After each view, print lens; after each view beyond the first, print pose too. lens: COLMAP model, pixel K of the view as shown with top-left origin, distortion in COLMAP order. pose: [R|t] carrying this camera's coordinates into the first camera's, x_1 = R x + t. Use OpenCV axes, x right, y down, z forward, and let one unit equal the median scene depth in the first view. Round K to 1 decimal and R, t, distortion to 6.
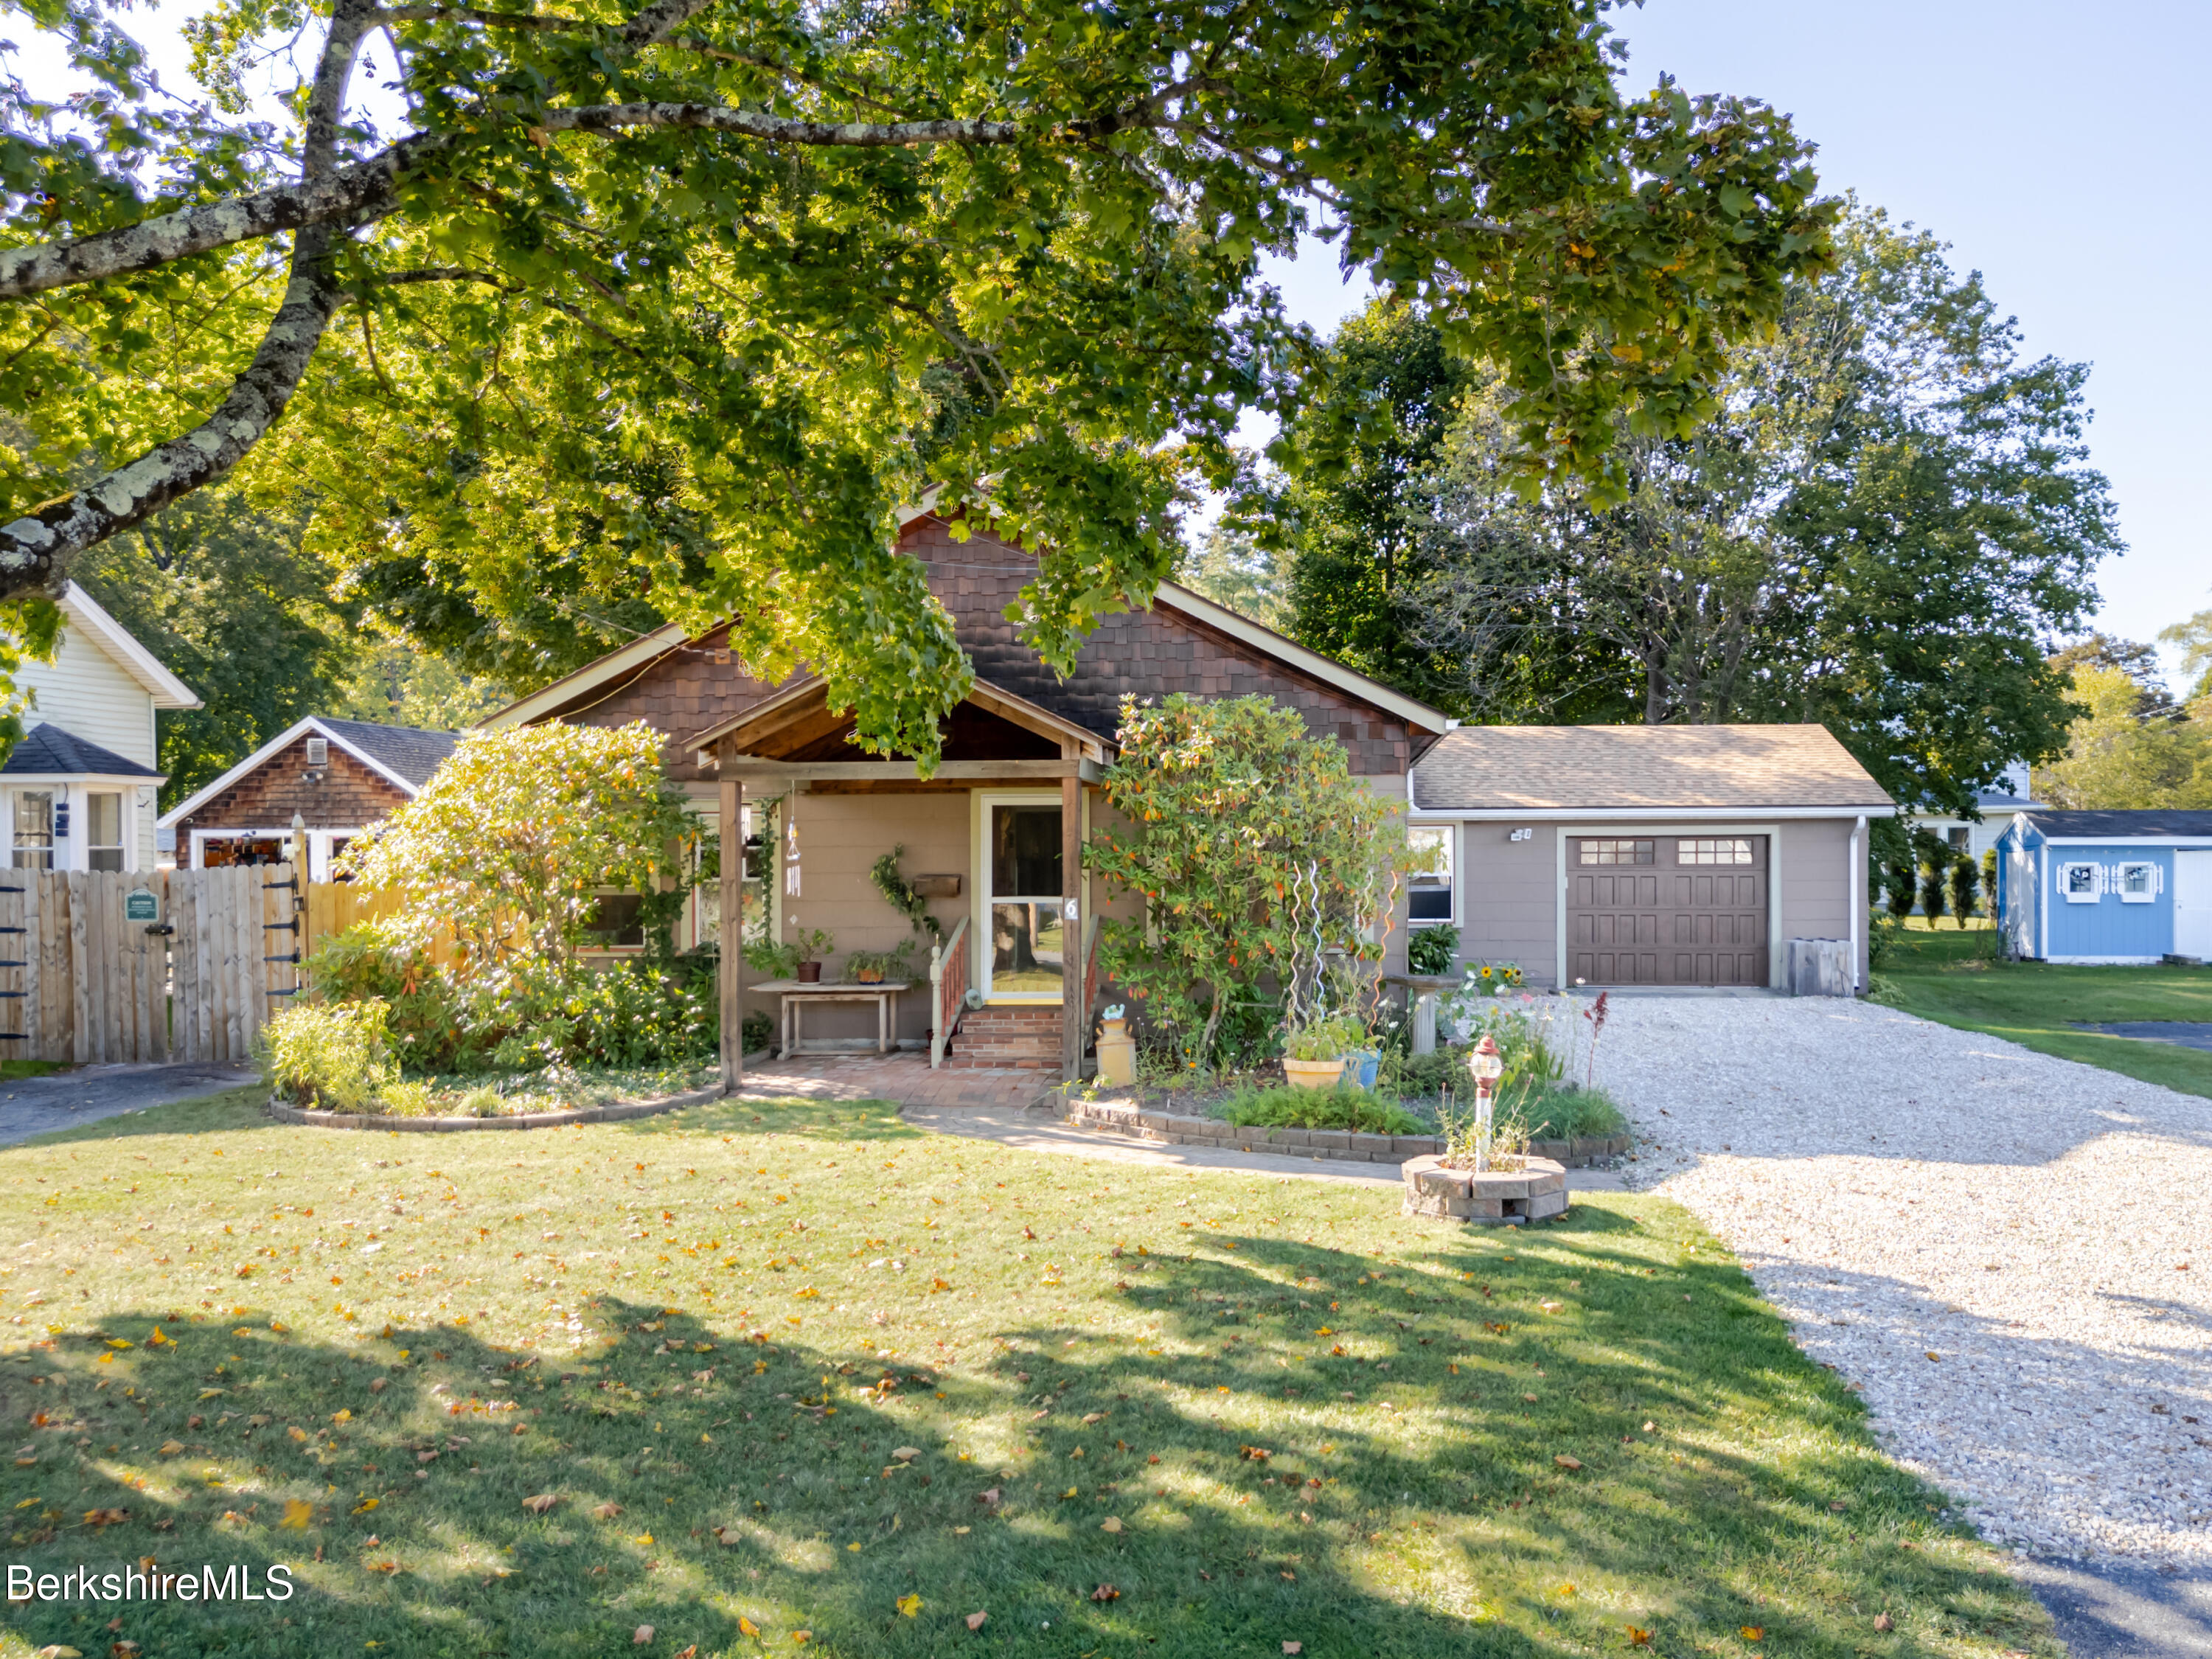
lens RADIAL K [[1713.1, 0, 1203.5], [0, 1713.1, 865.3], [0, 0, 1]] dist [0.040588, -0.001565]
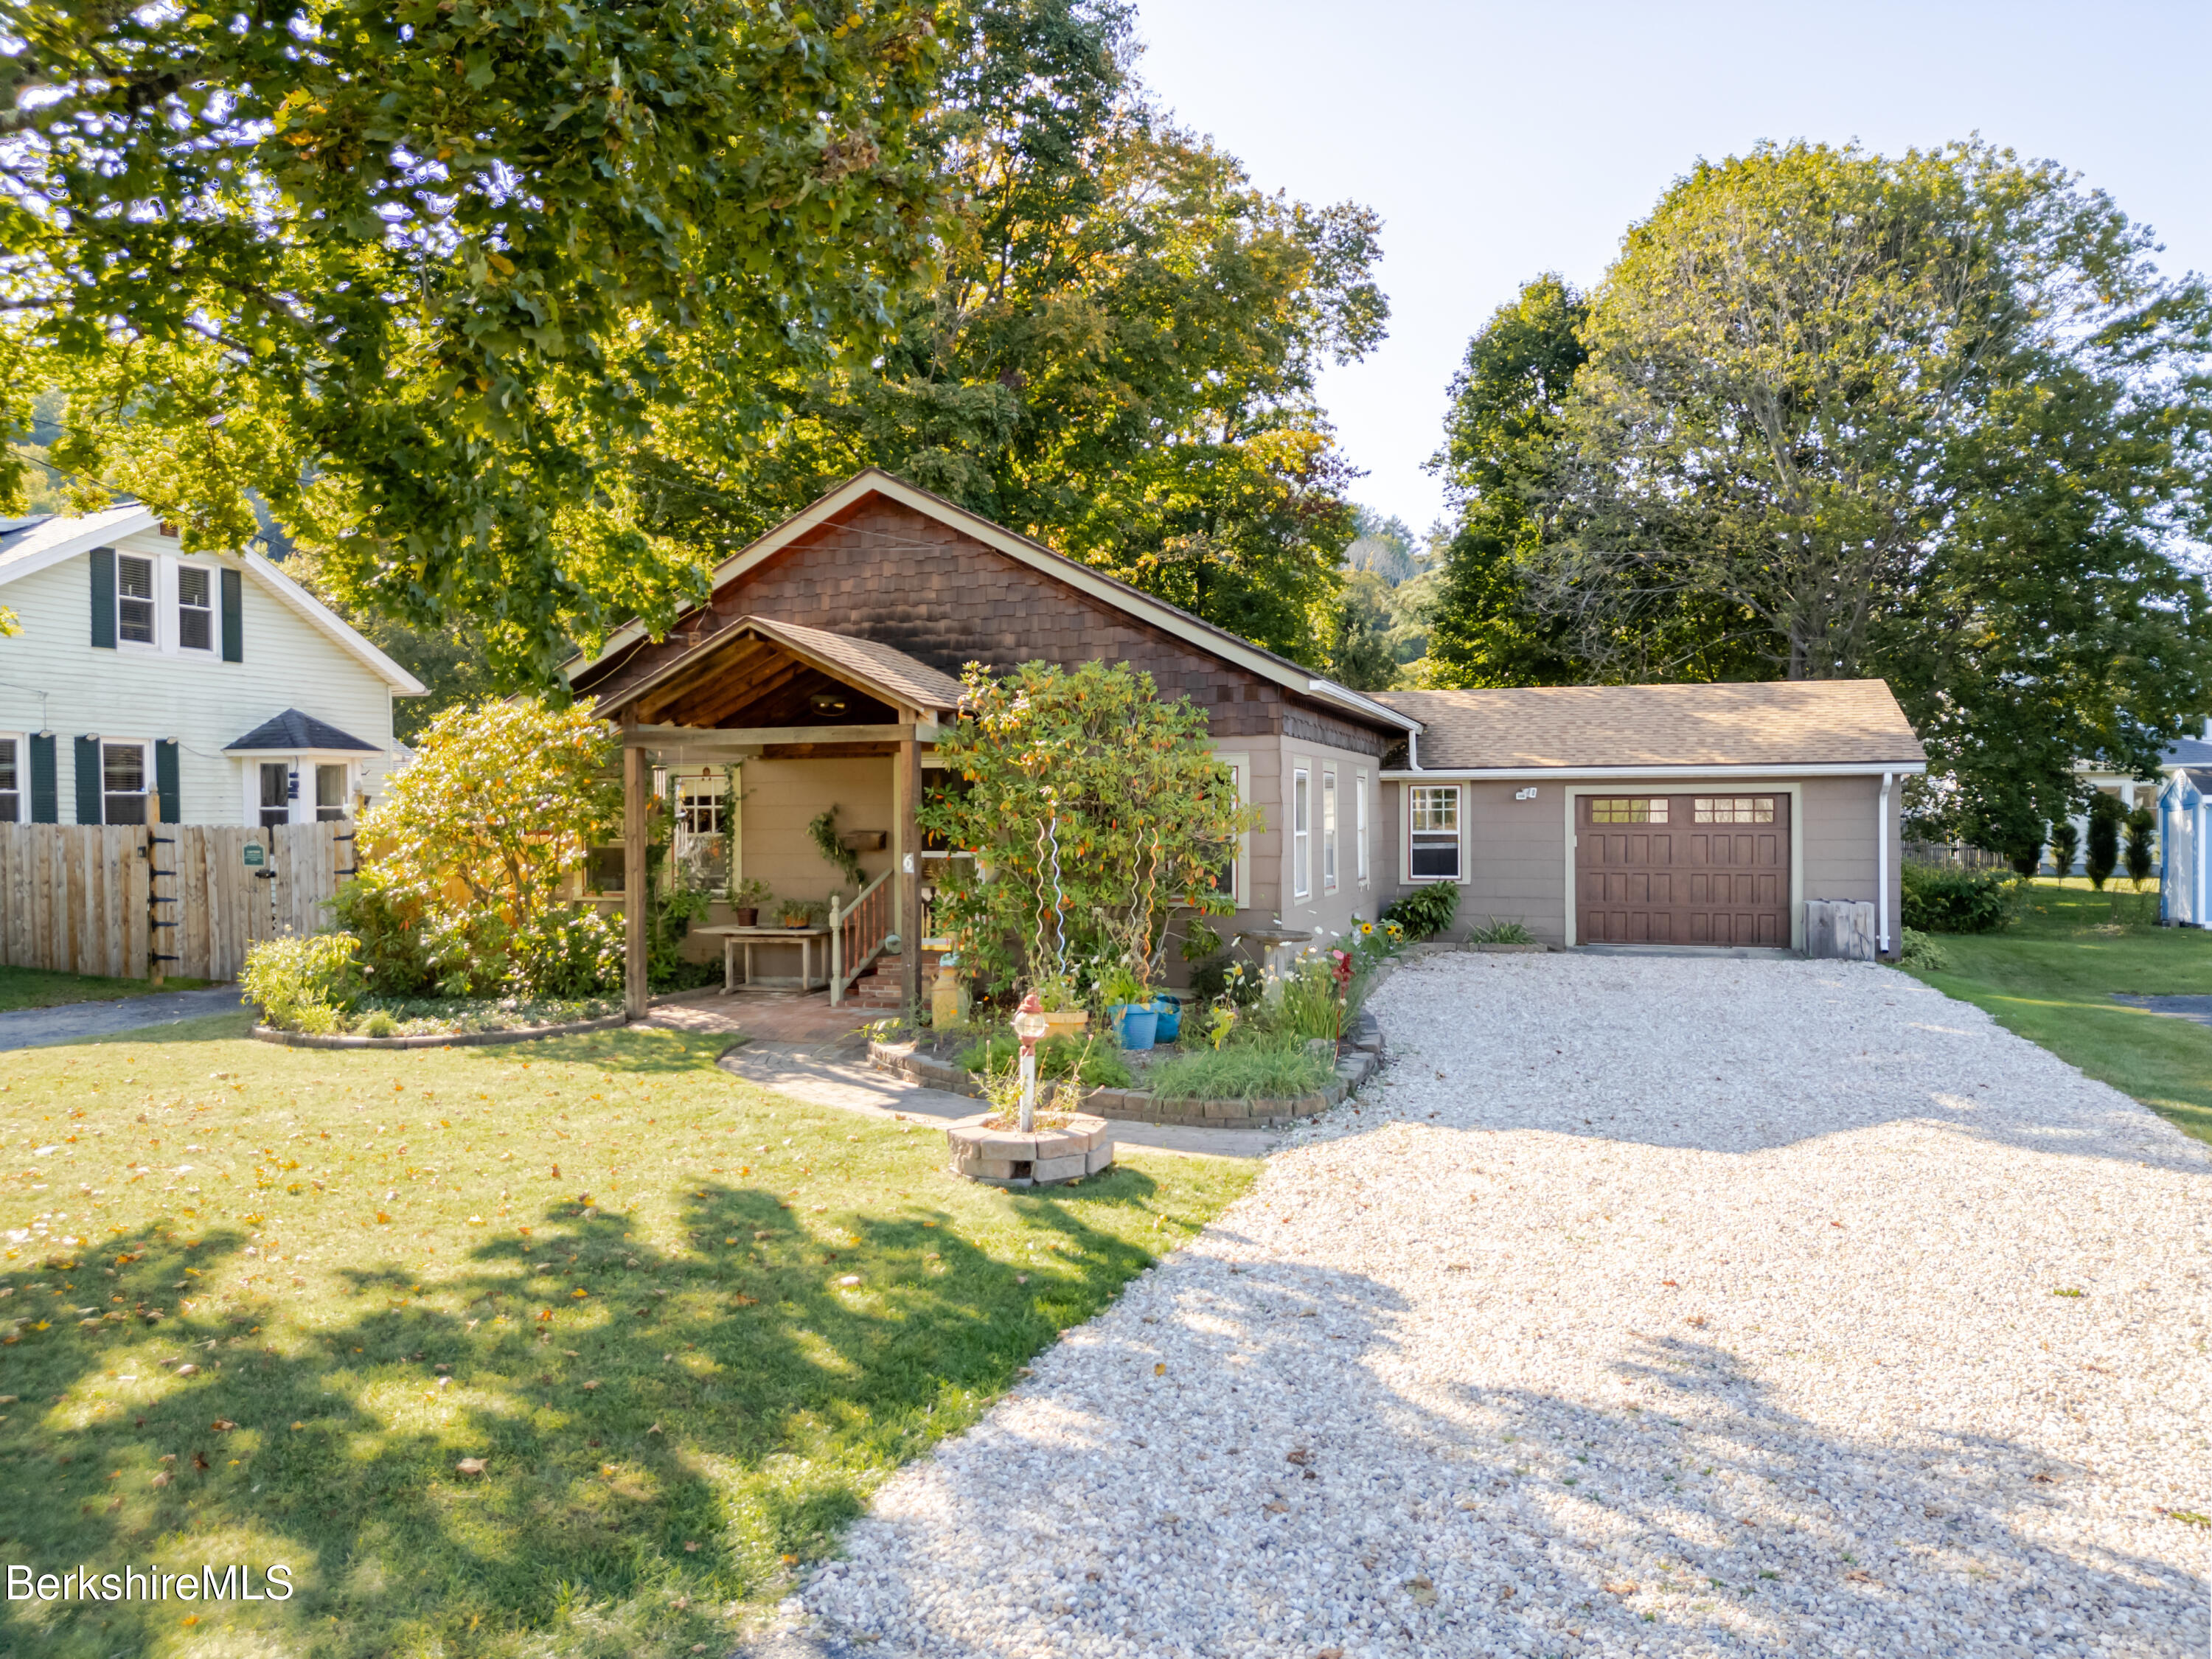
lens RADIAL K [[1510.5, 0, 1106.0], [0, 1510.5, 829.5], [0, 0, 1]] dist [0.044987, 0.000609]
pose [[0.969714, 0.002418, -0.244231, 0.233908], [-0.001691, 0.999994, 0.003183, 0.001453], [0.244237, -0.002673, 0.969712, 0.095724]]
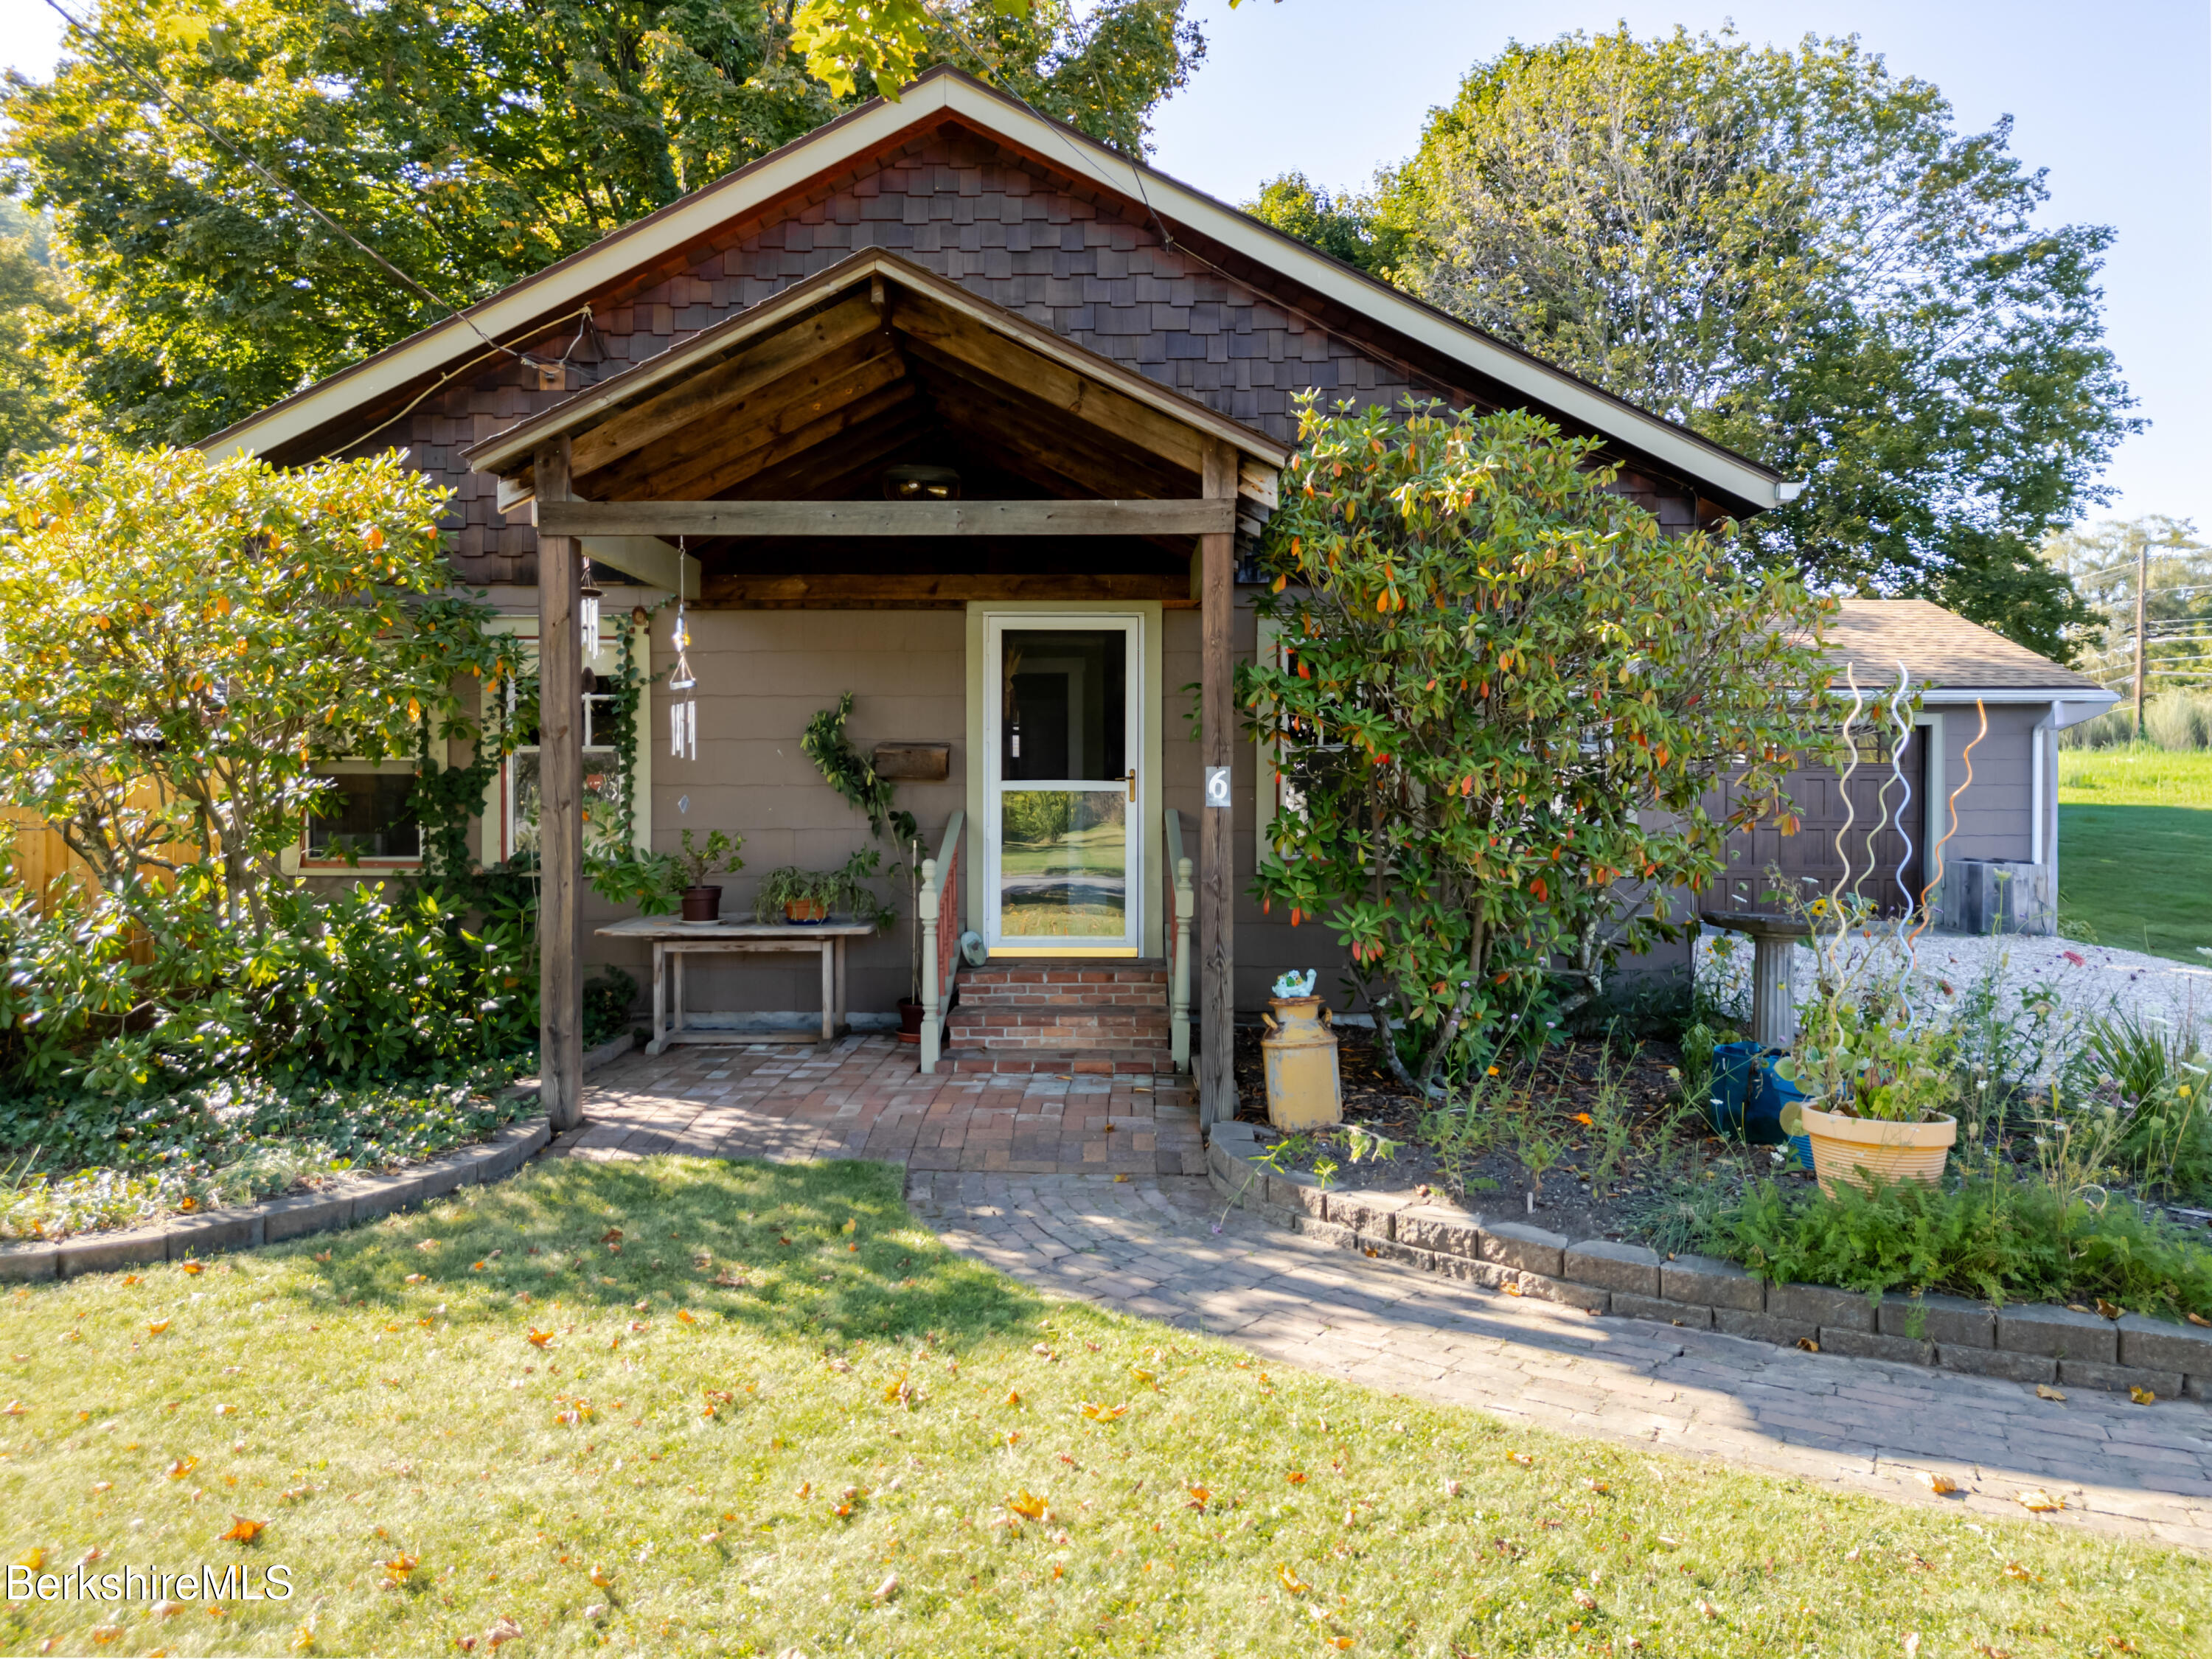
lens RADIAL K [[1539.1, 0, 1106.0], [0, 1539.1, 829.5], [0, 0, 1]] dist [0.010045, 0.001733]
pose [[0.998244, 0.005665, 0.058965, -0.120344], [-0.006919, 0.999754, 0.021085, 0.024558], [-0.058831, -0.021456, 0.998037, 0.458878]]
